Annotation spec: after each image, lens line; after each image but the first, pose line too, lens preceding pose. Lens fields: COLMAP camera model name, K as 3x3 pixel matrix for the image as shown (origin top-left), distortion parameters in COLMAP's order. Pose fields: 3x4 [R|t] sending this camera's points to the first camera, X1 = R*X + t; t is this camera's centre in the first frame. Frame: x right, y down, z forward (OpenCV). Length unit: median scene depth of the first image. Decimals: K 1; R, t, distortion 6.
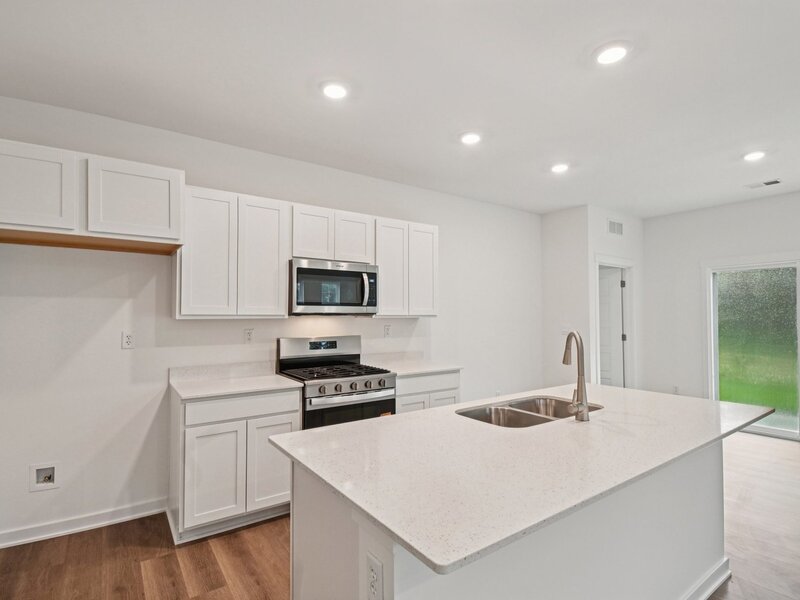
lens RADIAL K [[408.1, 0, 407.1], [0, 408.1, 309.5], [0, 0, 1]] dist [0.005802, -0.016001]
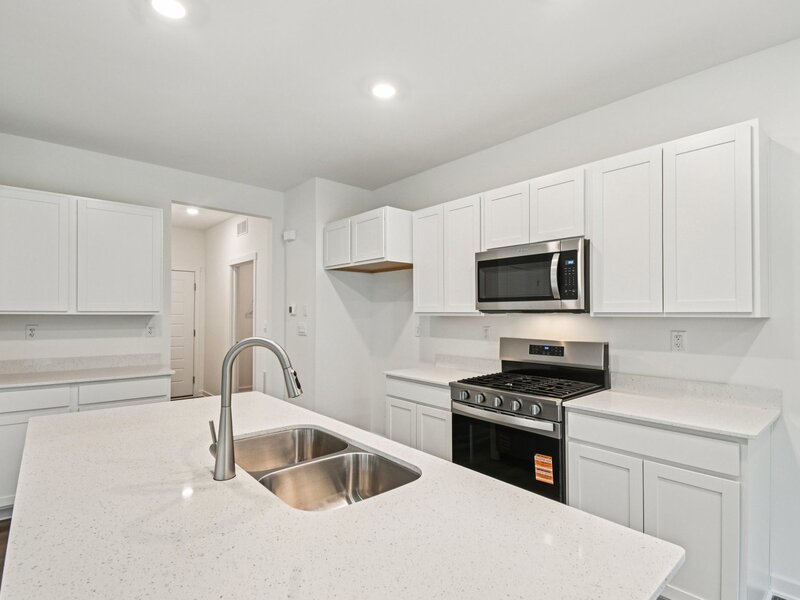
lens RADIAL K [[408.1, 0, 394.6], [0, 408.1, 304.7], [0, 0, 1]] dist [0.005802, -0.016001]
pose [[0.081981, -0.019219, -0.996449, 0.604667], [0.013084, 0.999749, -0.018206, 0.009688], [0.996548, -0.011545, 0.082211, 0.681880]]
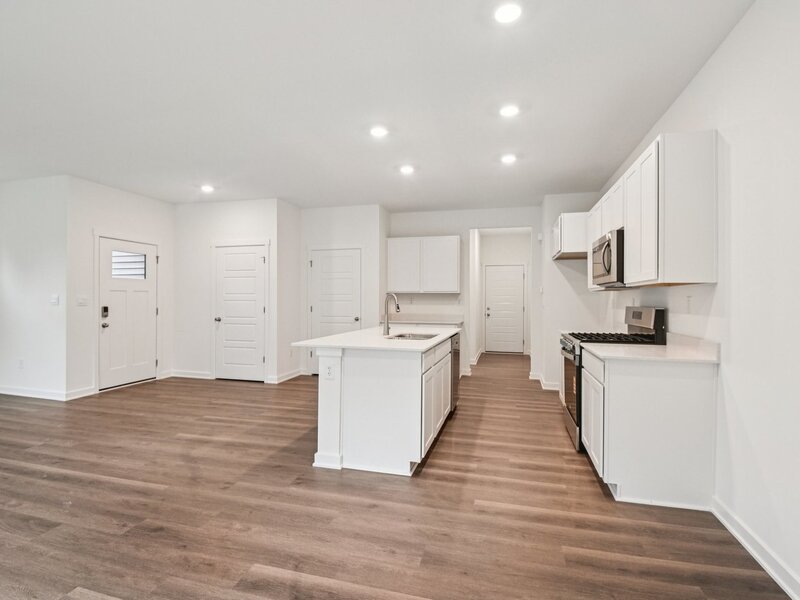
lens RADIAL K [[408.1, 0, 404.5], [0, 408.1, 300.8], [0, 0, 1]] dist [0.005802, -0.016001]
pose [[-0.768178, 0.003456, -0.640227, 0.941140], [0.009906, 0.999930, -0.006488, 0.056992], [0.640160, -0.011326, -0.768158, 1.504692]]
